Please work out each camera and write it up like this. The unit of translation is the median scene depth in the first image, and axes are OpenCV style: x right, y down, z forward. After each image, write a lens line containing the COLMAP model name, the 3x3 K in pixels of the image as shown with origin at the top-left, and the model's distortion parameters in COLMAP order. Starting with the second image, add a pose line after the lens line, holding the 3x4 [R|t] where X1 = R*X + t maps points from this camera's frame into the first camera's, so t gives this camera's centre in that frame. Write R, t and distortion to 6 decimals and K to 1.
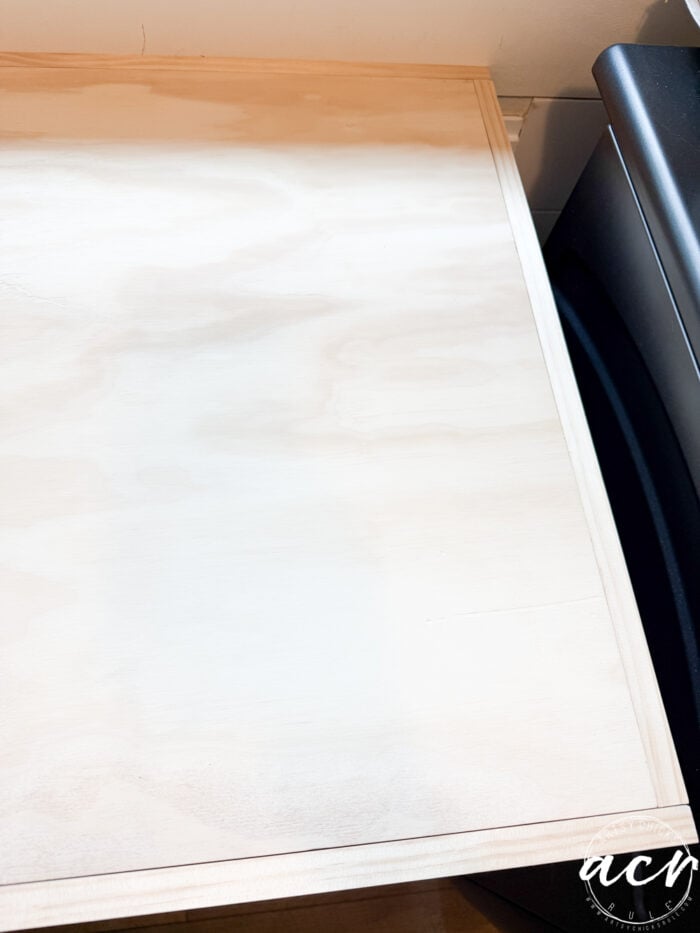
lens RADIAL K [[681.8, 0, 350.0], [0, 681.8, 466.5], [0, 0, 1]] dist [0.081009, -0.142948]
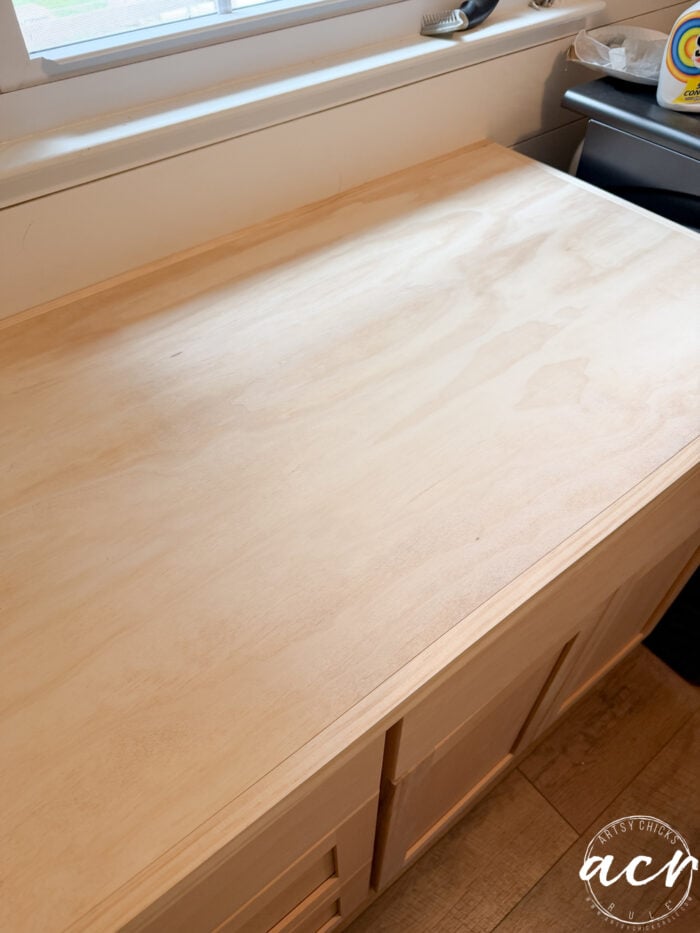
lens RADIAL K [[660.4, 0, 350.0], [0, 660.4, 466.5], [0, 0, 1]] dist [0.087626, -0.117954]
pose [[0.838394, -0.464388, 0.285376, -1.257380], [0.522096, 0.834586, -0.175733, 0.325698], [-0.156563, 0.296327, 0.942167, -0.435860]]
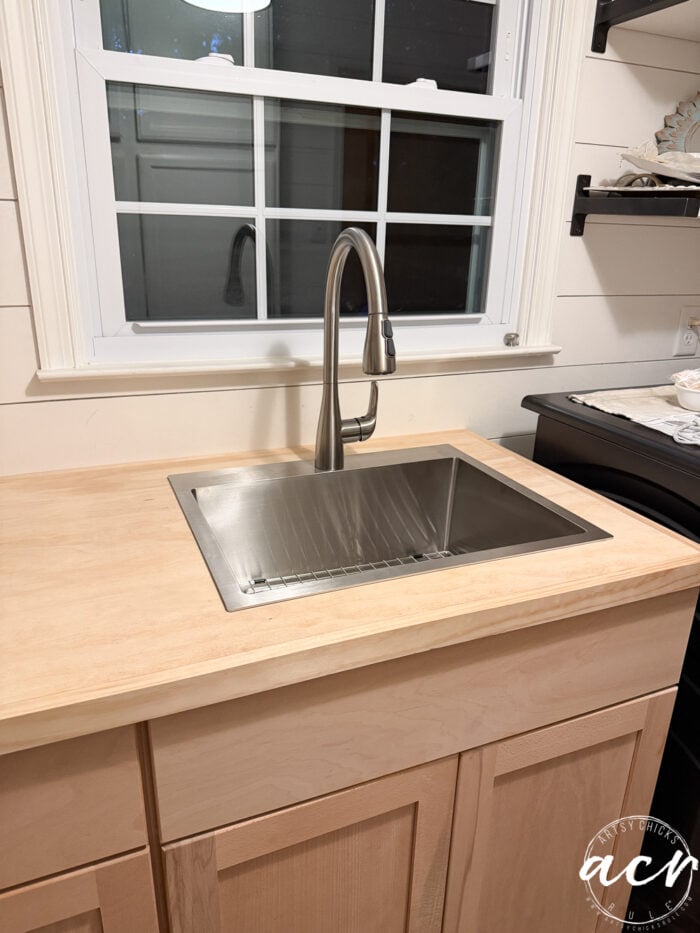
lens RADIAL K [[662.0, 0, 350.0], [0, 662.0, 466.5], [0, 0, 1]] dist [0.035531, -0.055211]
pose [[0.952476, -0.173541, 0.250345, -0.947747], [0.298752, 0.692640, -0.656504, 1.093315], [-0.059468, 0.700096, 0.711568, -0.608213]]
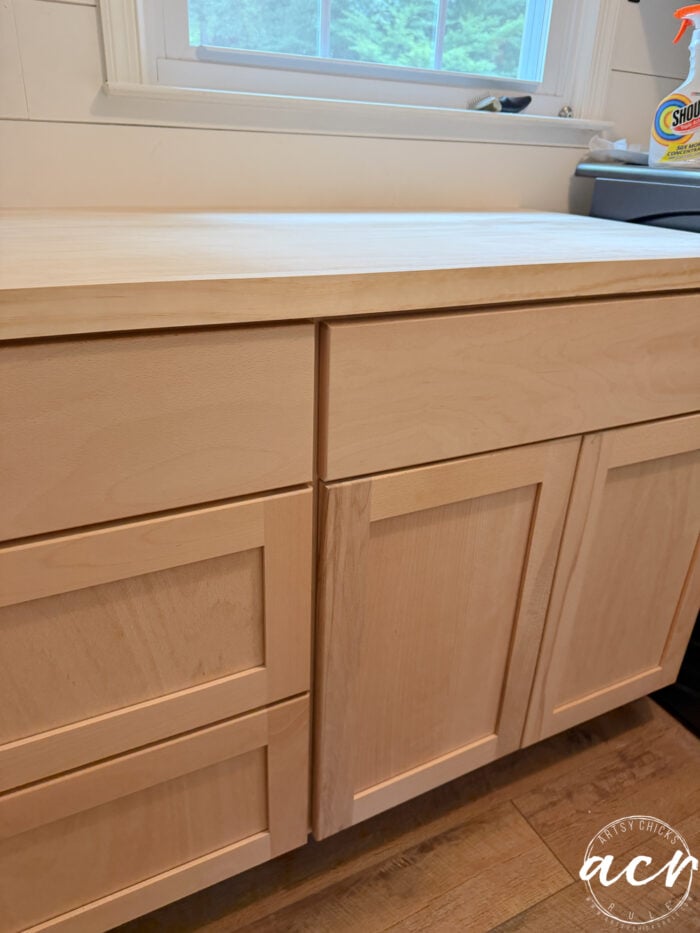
lens RADIAL K [[681.8, 0, 350.0], [0, 681.8, 466.5], [0, 0, 1]] dist [0.081009, -0.142948]
pose [[0.926825, -0.215202, 0.307707, -1.477483], [0.358913, 0.748549, -0.557544, 1.390191], [-0.110349, 0.627186, 0.771013, -0.189506]]
